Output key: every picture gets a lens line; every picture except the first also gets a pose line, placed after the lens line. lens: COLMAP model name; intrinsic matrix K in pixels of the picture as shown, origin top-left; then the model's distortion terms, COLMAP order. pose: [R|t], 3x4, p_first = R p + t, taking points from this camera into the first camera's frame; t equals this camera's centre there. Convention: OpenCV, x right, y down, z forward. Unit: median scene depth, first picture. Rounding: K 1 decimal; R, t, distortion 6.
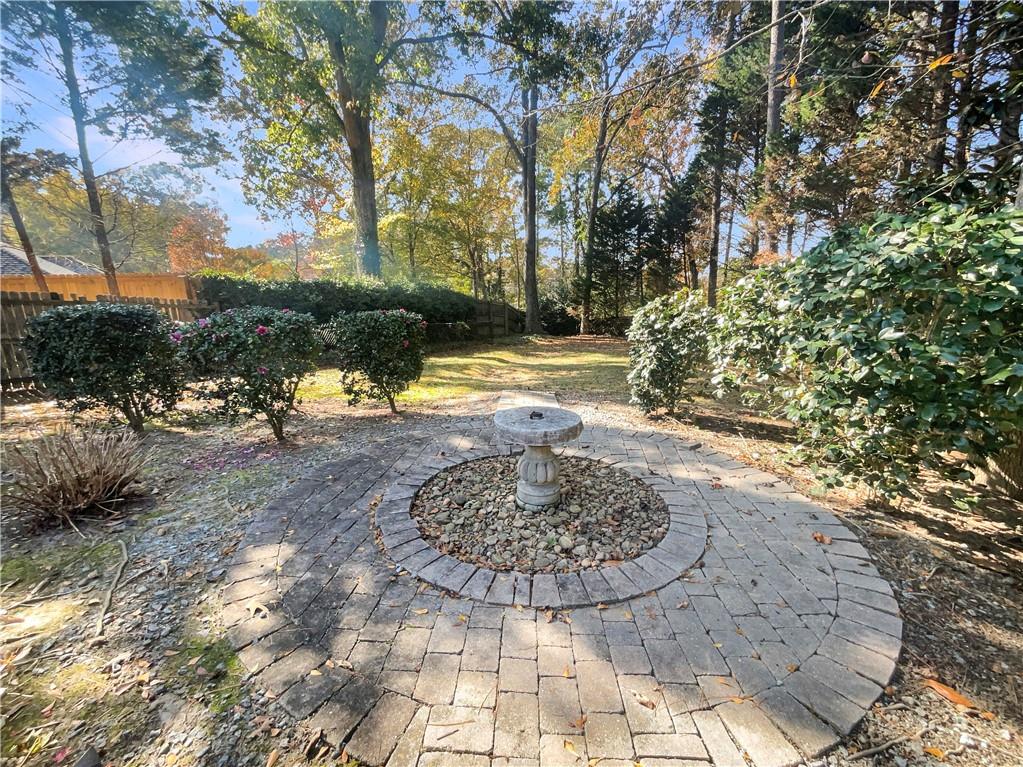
lens RADIAL K [[410.8, 0, 510.4], [0, 410.8, 385.0], [0, 0, 1]] dist [0.000139, 0.000054]
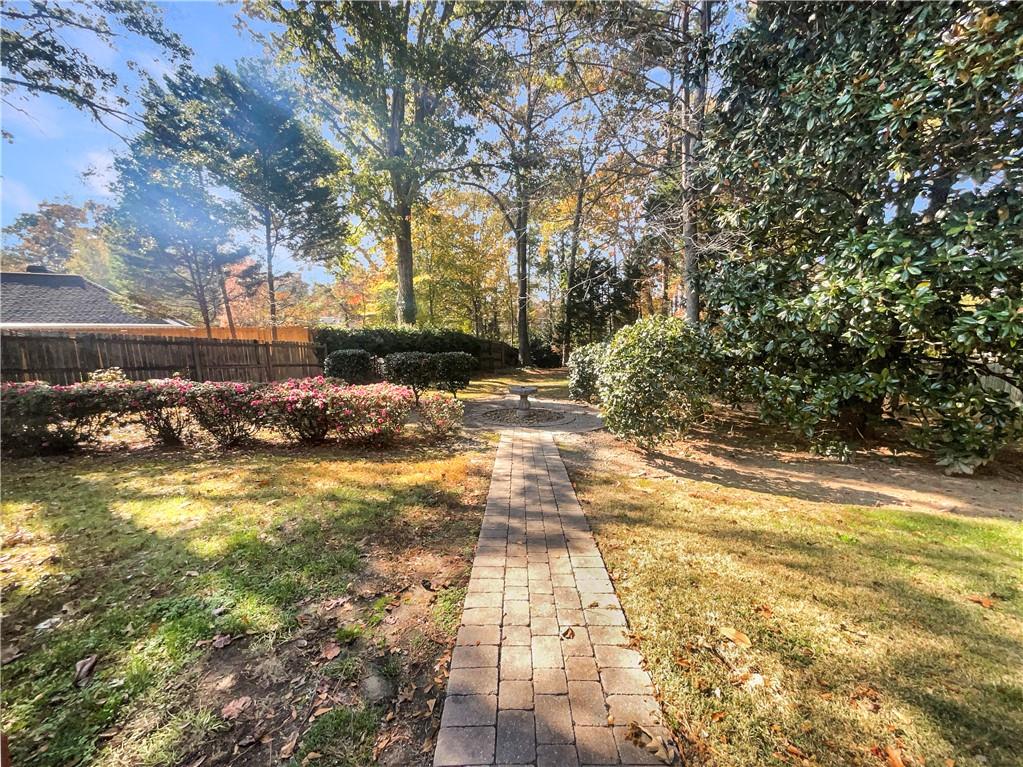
lens RADIAL K [[410.8, 0, 512.3], [0, 410.8, 384.0], [0, 0, 1]] dist [0.000139, 0.000054]
pose [[0.999752, 0.000086, 0.022255, -0.007230], [0.001858, 0.996180, -0.087303, 0.022543], [-0.022177, 0.087322, 0.995933, -0.142023]]
